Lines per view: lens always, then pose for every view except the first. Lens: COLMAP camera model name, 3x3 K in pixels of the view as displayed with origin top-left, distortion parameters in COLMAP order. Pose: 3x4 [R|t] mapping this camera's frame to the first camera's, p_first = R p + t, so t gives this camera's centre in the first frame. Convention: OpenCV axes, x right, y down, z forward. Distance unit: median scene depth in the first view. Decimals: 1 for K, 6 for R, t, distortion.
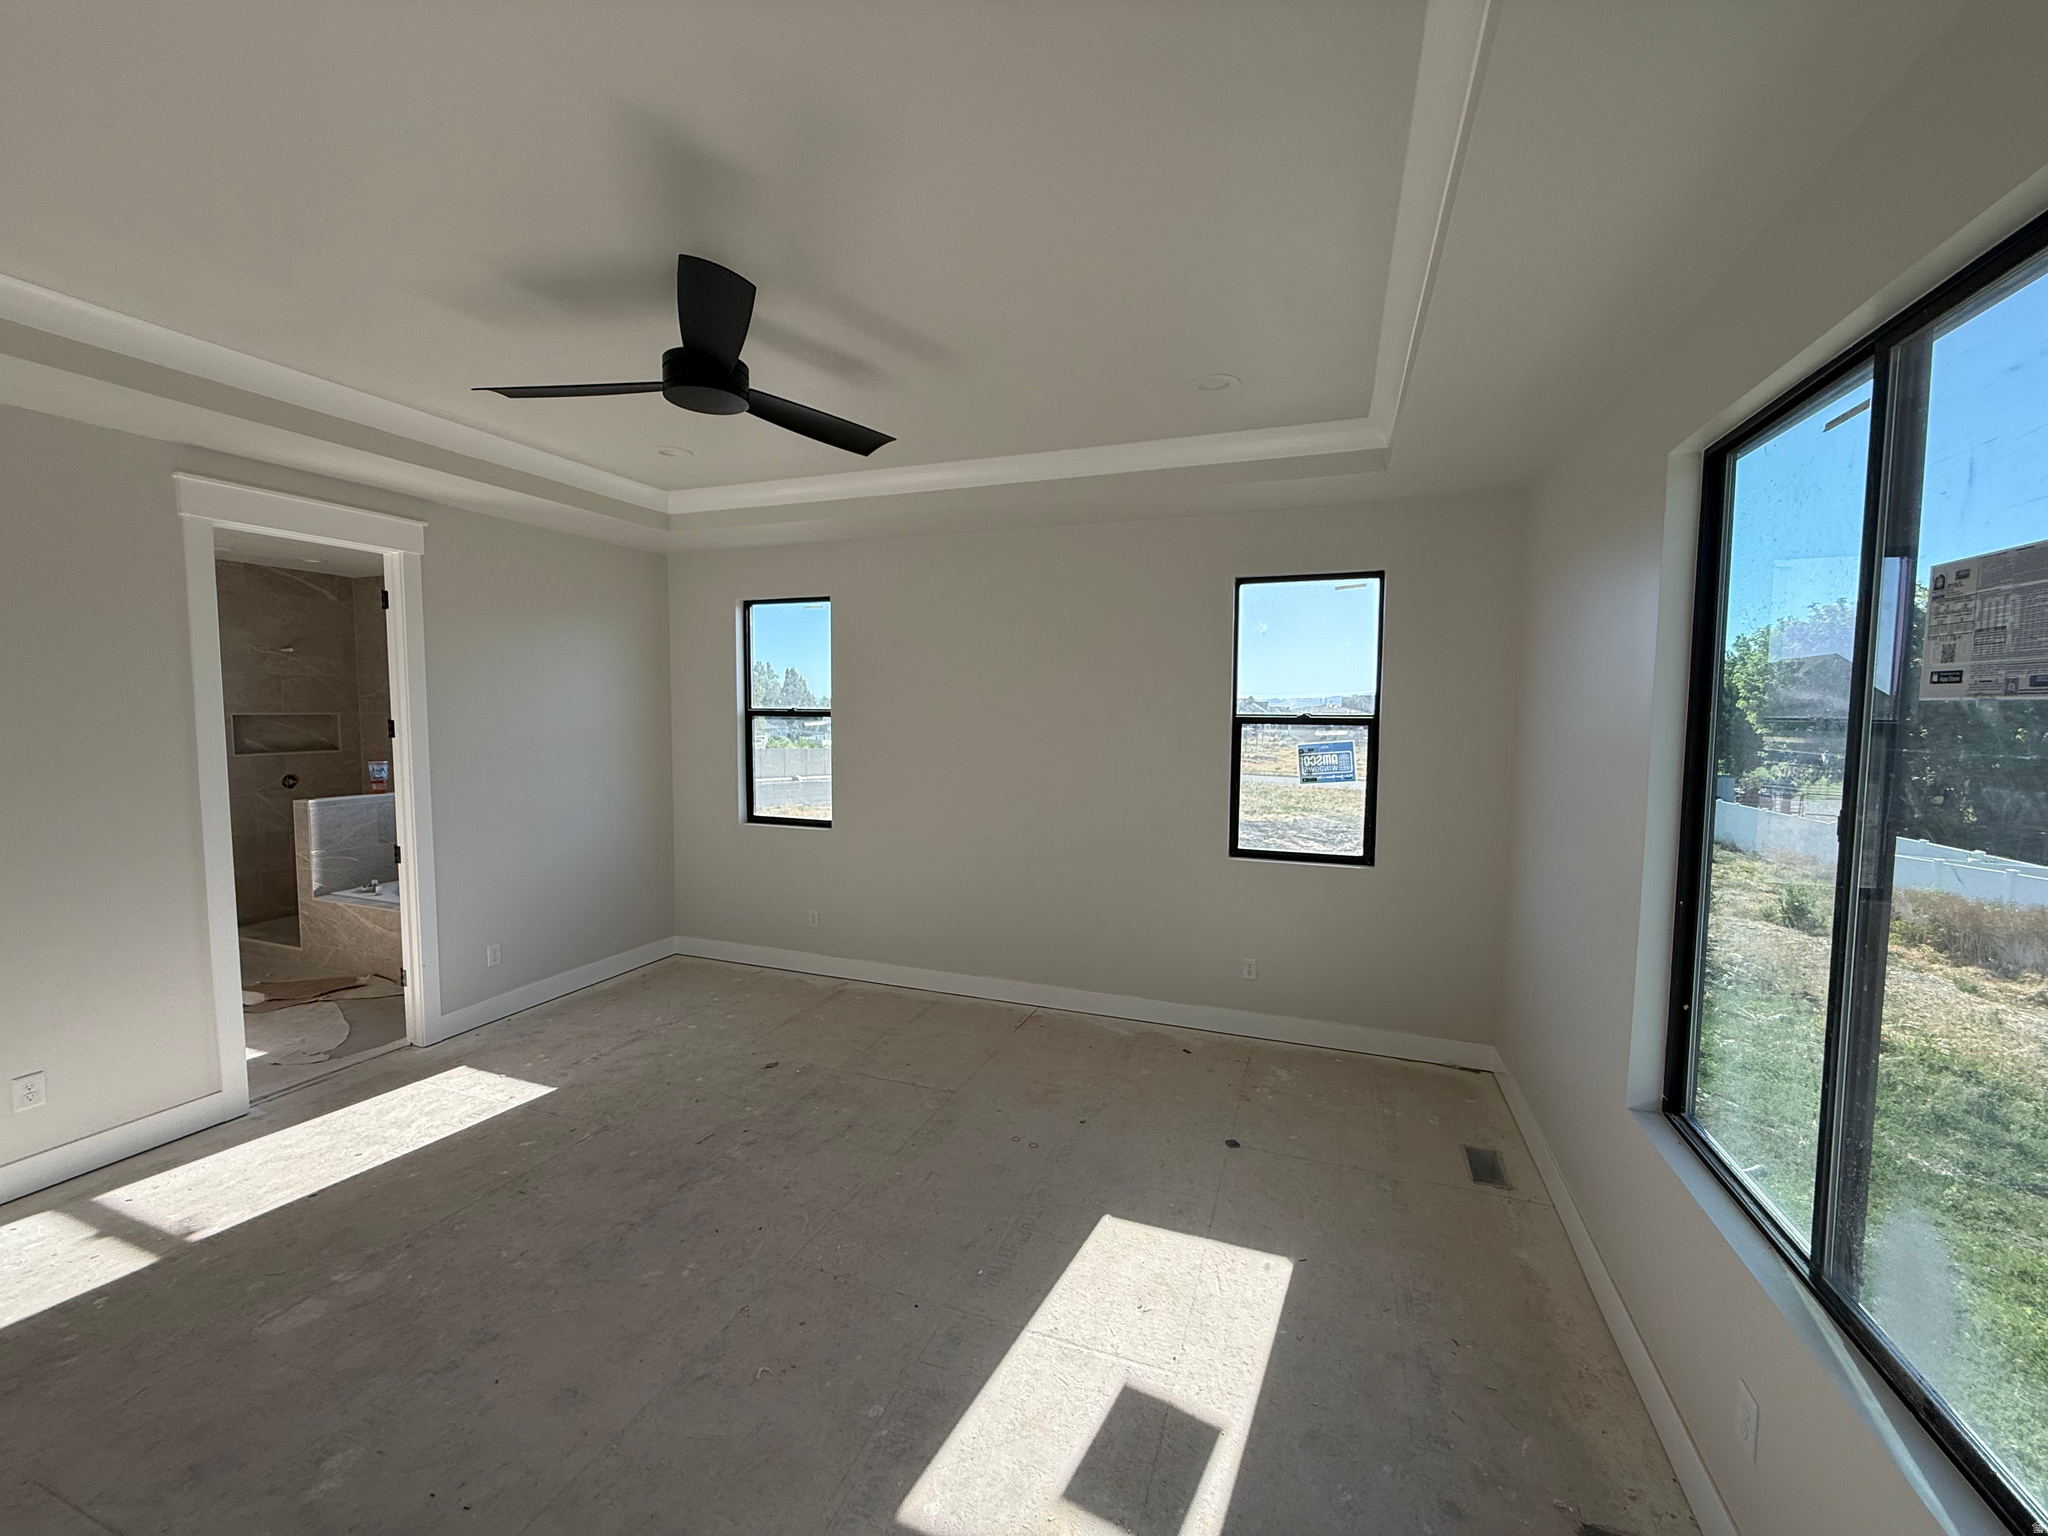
lens RADIAL K [[815.2, 0, 1024.5], [0, 815.2, 768.7], [0, 0, 1]] dist [0.001020, -0.000379]
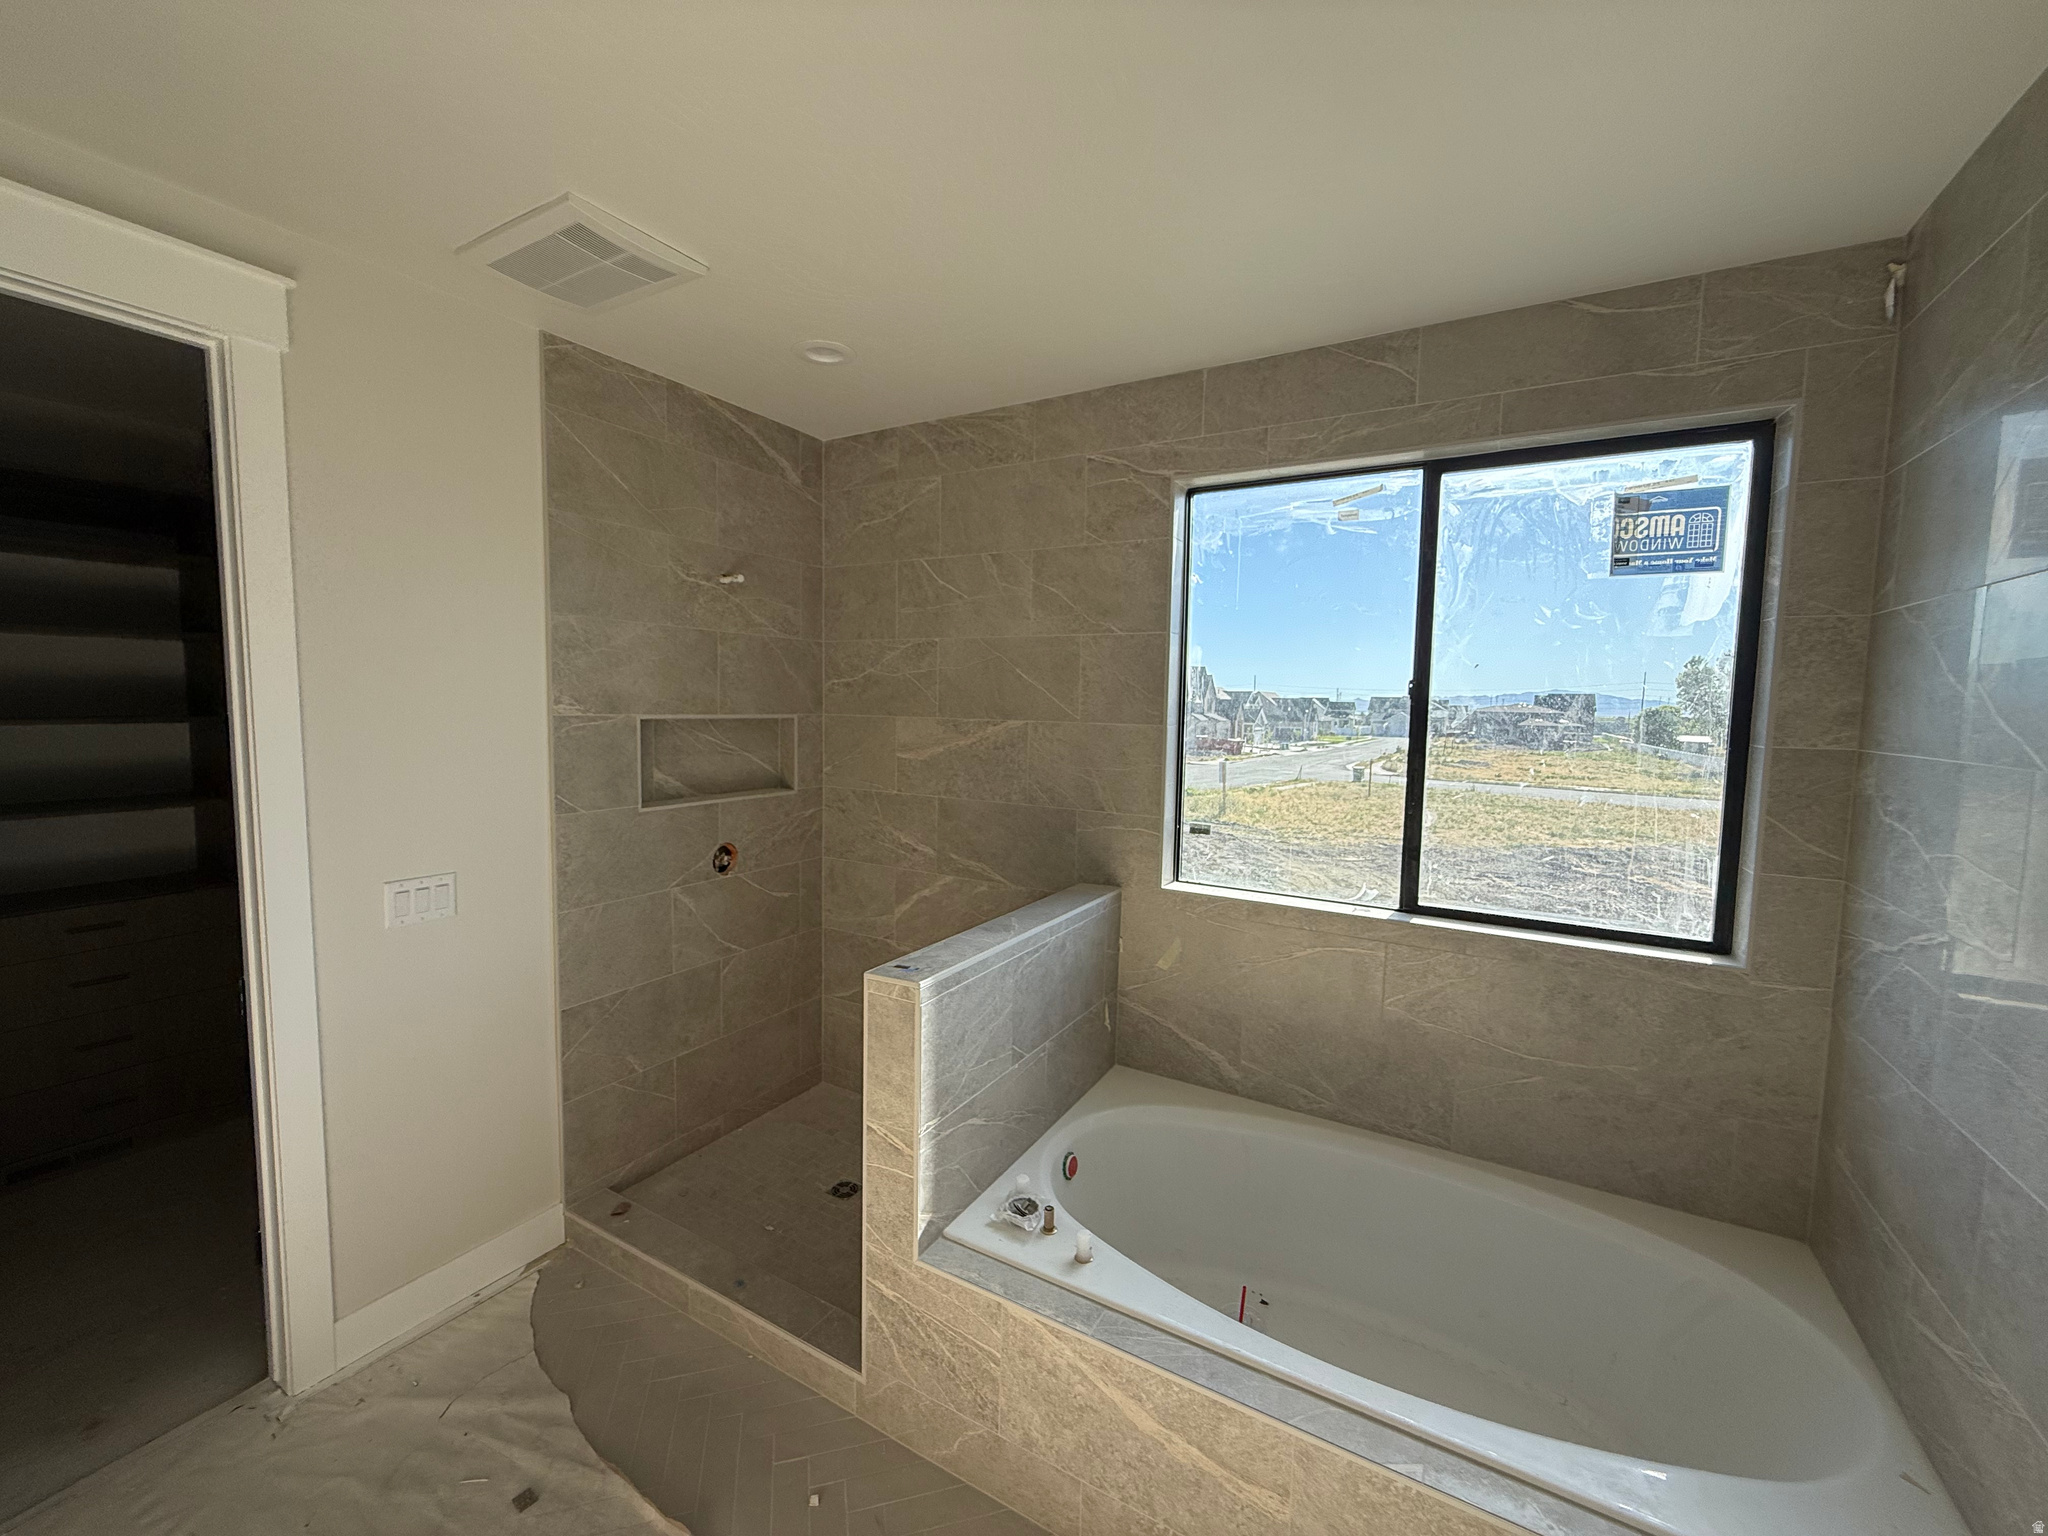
lens RADIAL K [[815.2, 0, 1020.5], [0, 815.2, 766.9], [0, 0, 1]] dist [0.001020, -0.000379]
pose [[0.985653, 0.022209, -0.167320, -0.673009], [-0.021629, 0.999752, 0.005291, -0.045348], [0.167396, -0.001596, 0.985889, 0.579468]]
